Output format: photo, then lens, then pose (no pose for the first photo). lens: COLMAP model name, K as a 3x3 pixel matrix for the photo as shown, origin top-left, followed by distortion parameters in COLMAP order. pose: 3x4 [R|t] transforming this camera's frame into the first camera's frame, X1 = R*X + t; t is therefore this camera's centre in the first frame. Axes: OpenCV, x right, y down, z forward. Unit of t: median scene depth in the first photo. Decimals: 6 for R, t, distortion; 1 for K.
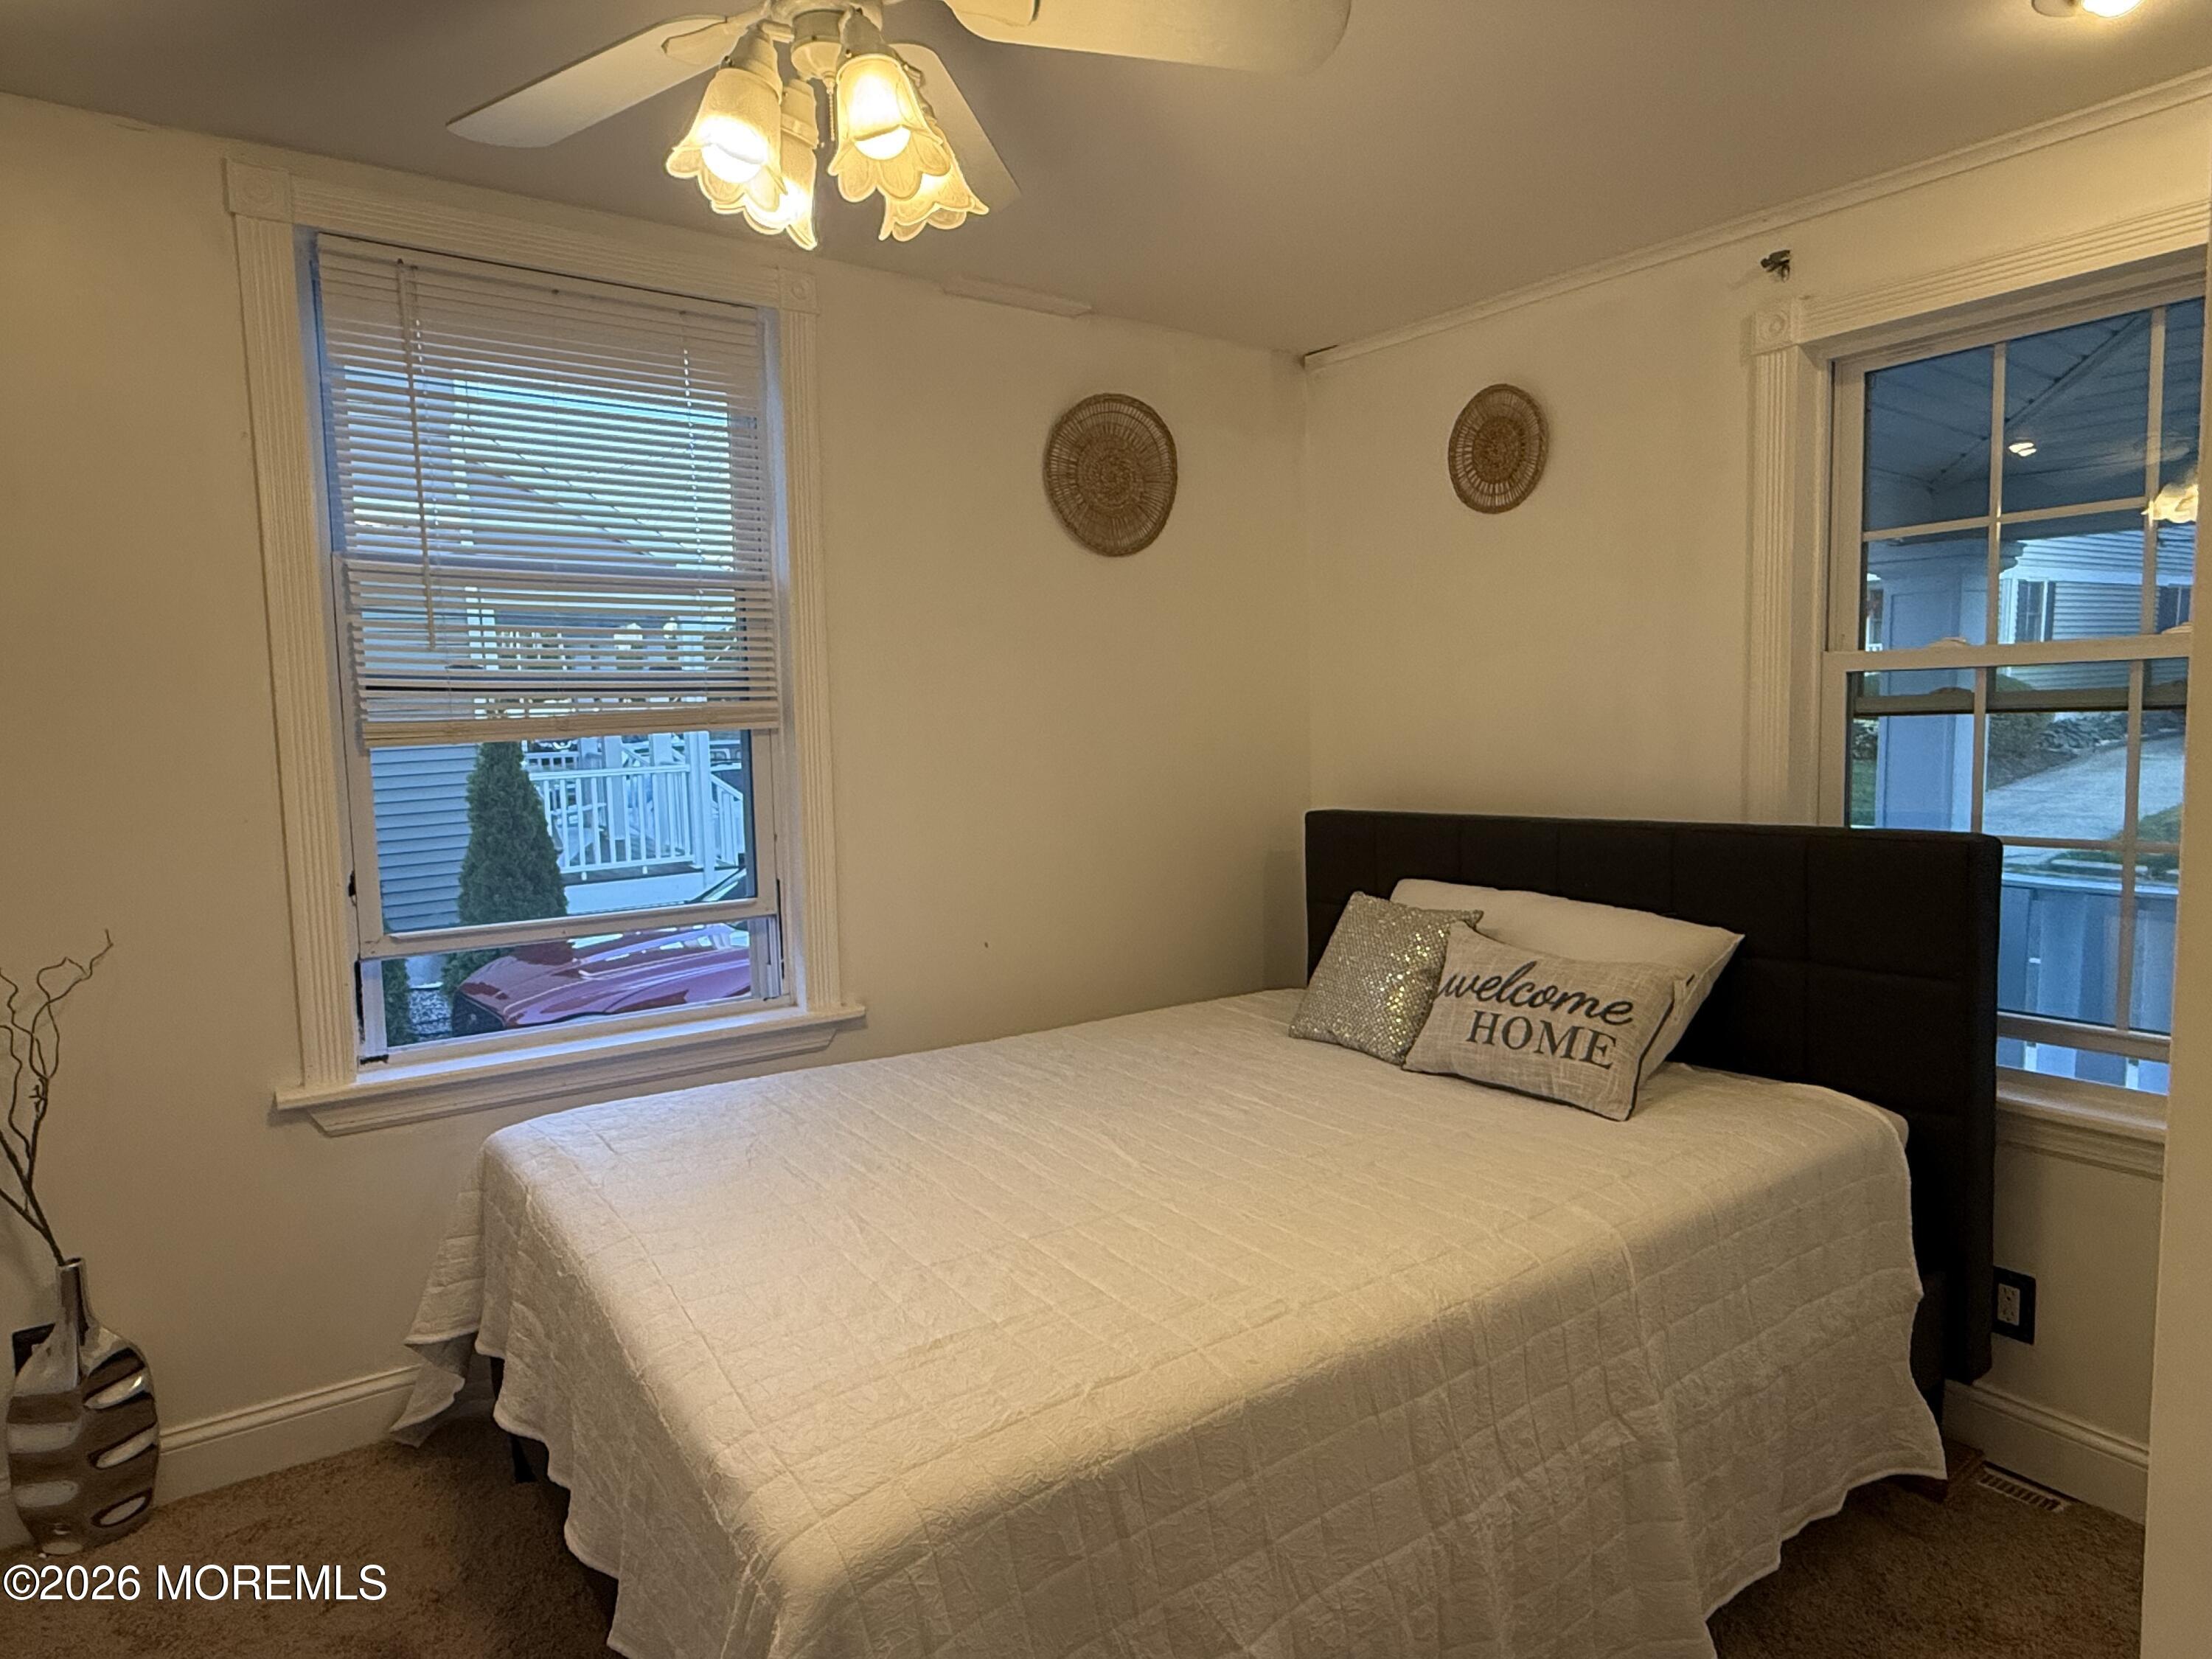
lens RADIAL K [[1304.4, 0, 1100.6], [0, 1304.4, 826.1], [0, 0, 1]] dist [-0.000420, -0.000035]
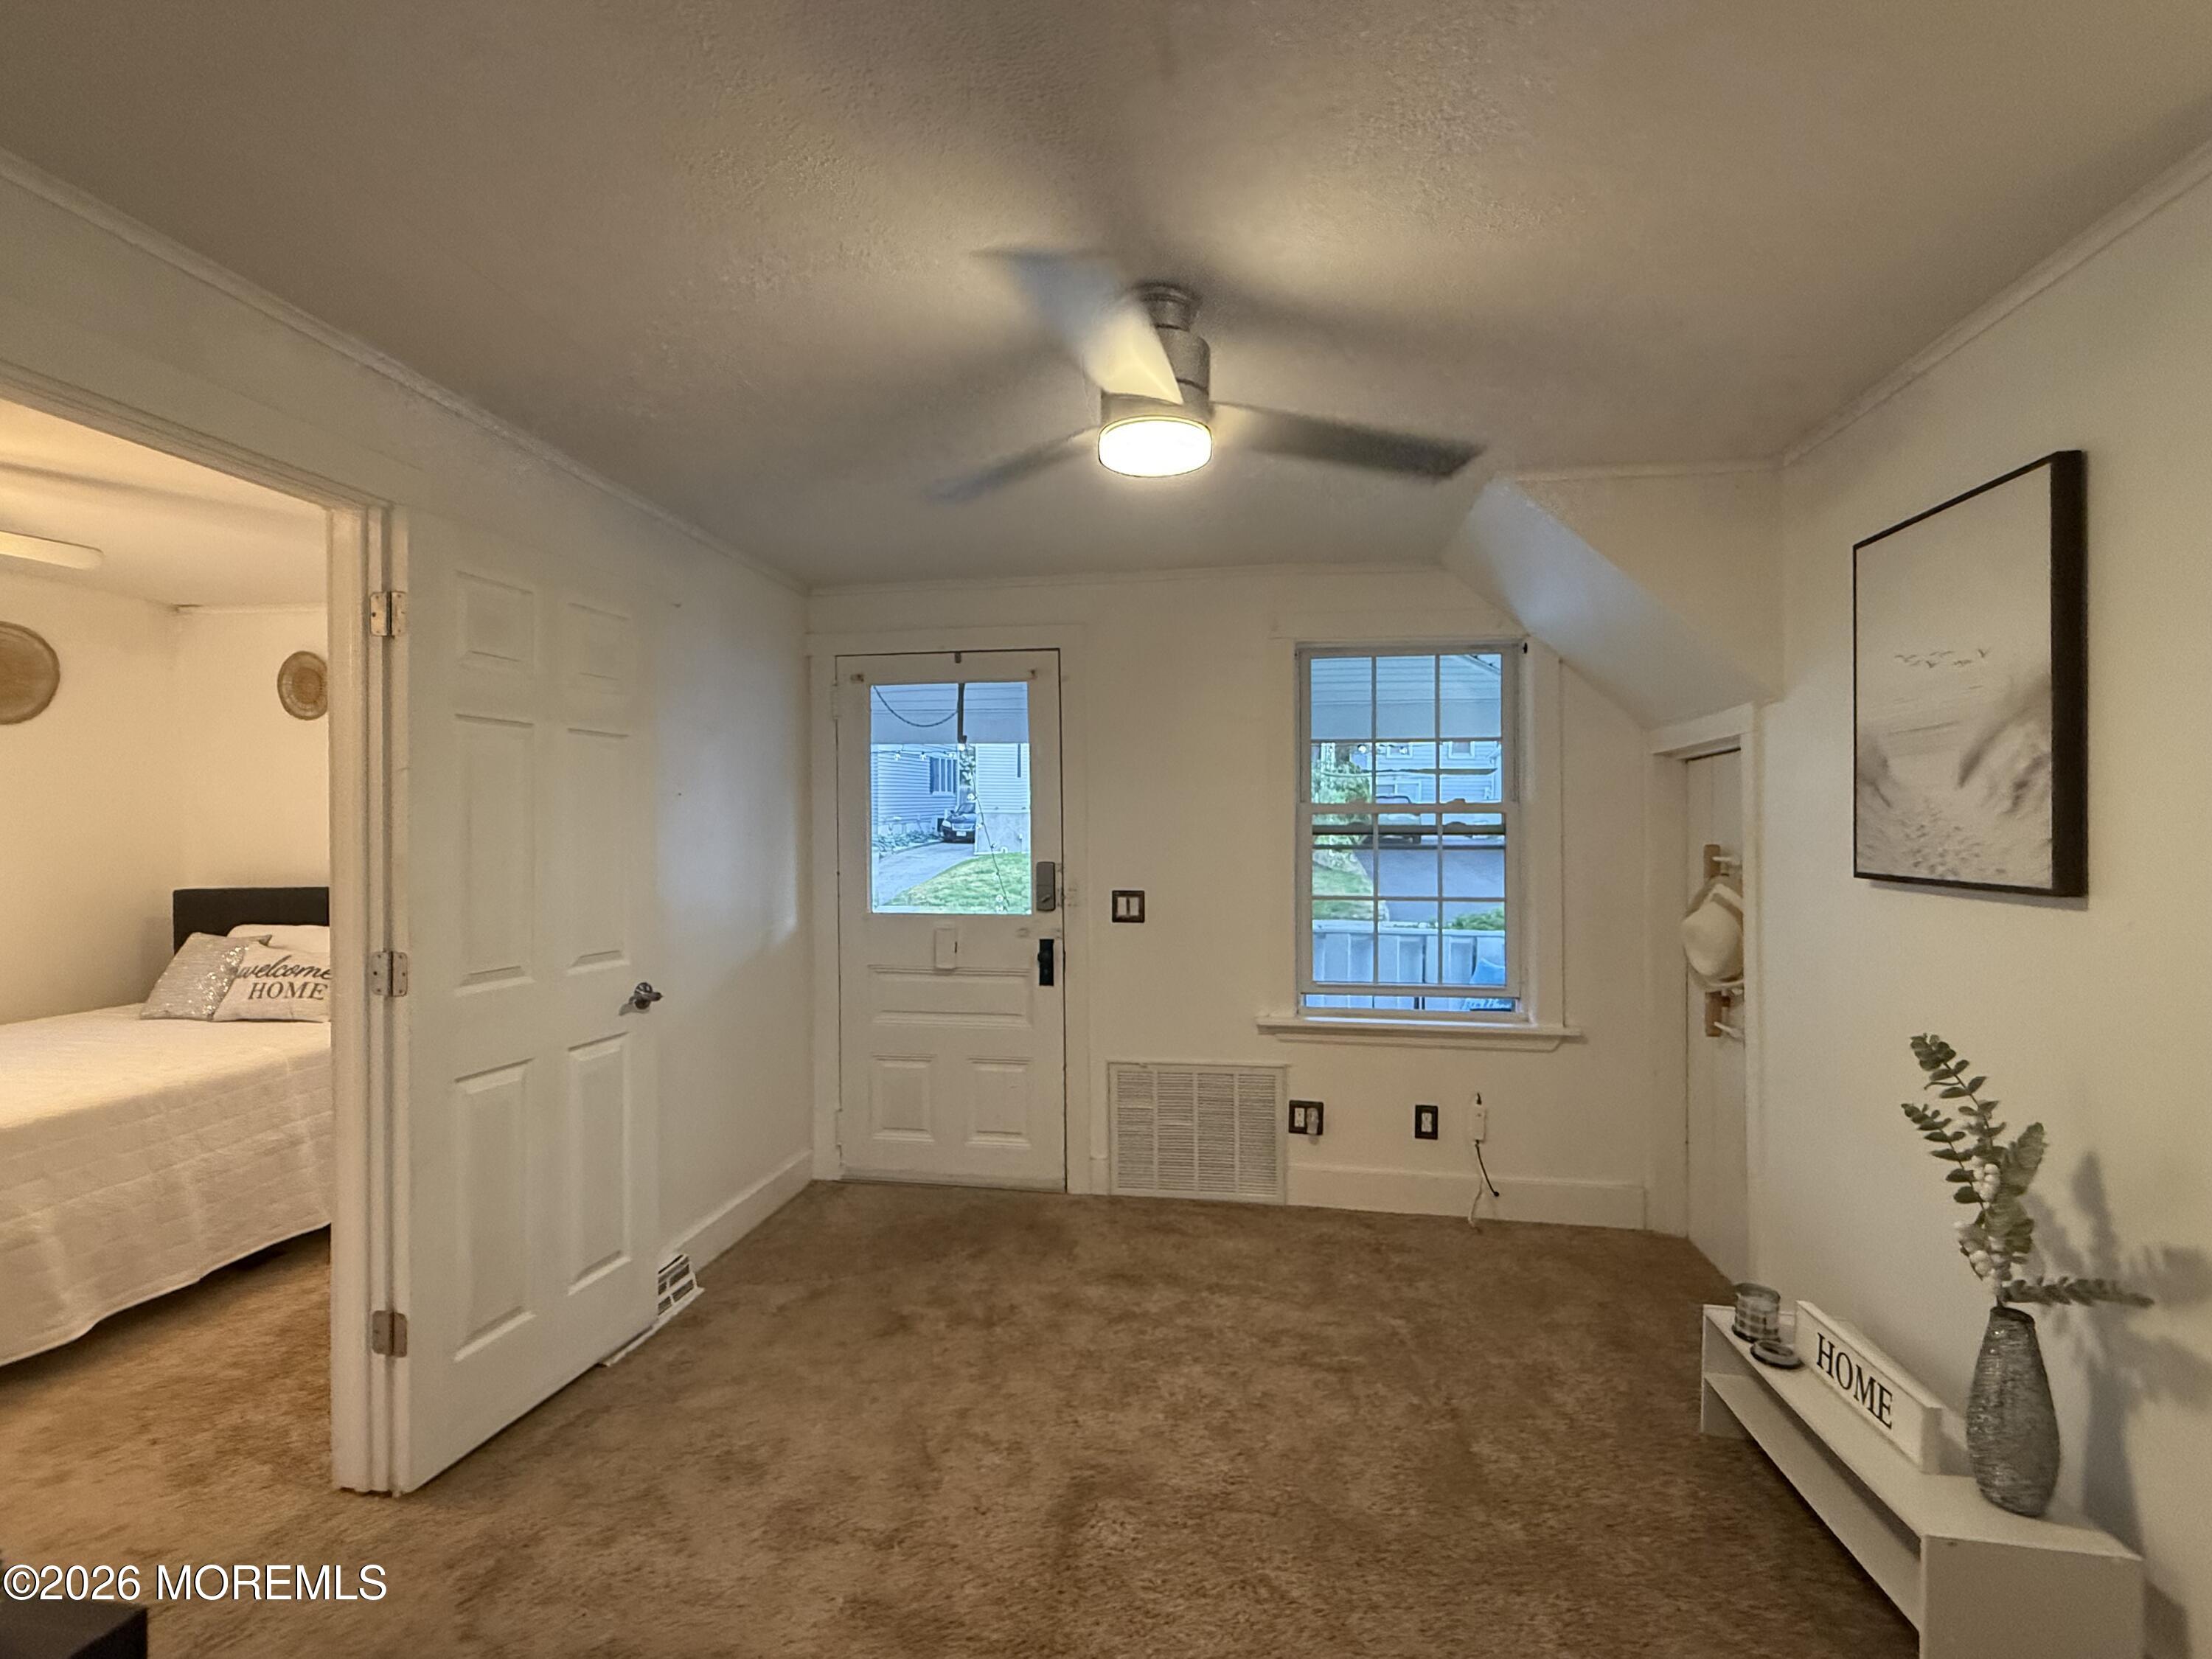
lens RADIAL K [[1021.9, 0, 1108.0], [0, 1021.9, 830.7], [0, 0, 1]] dist [-0.002882, -0.000432]
pose [[0.692398, 0.008621, 0.721465, 0.070470], [0.048694, 0.997090, -0.058647, 0.066199], [-0.719871, 0.075738, 0.689963, -1.002143]]
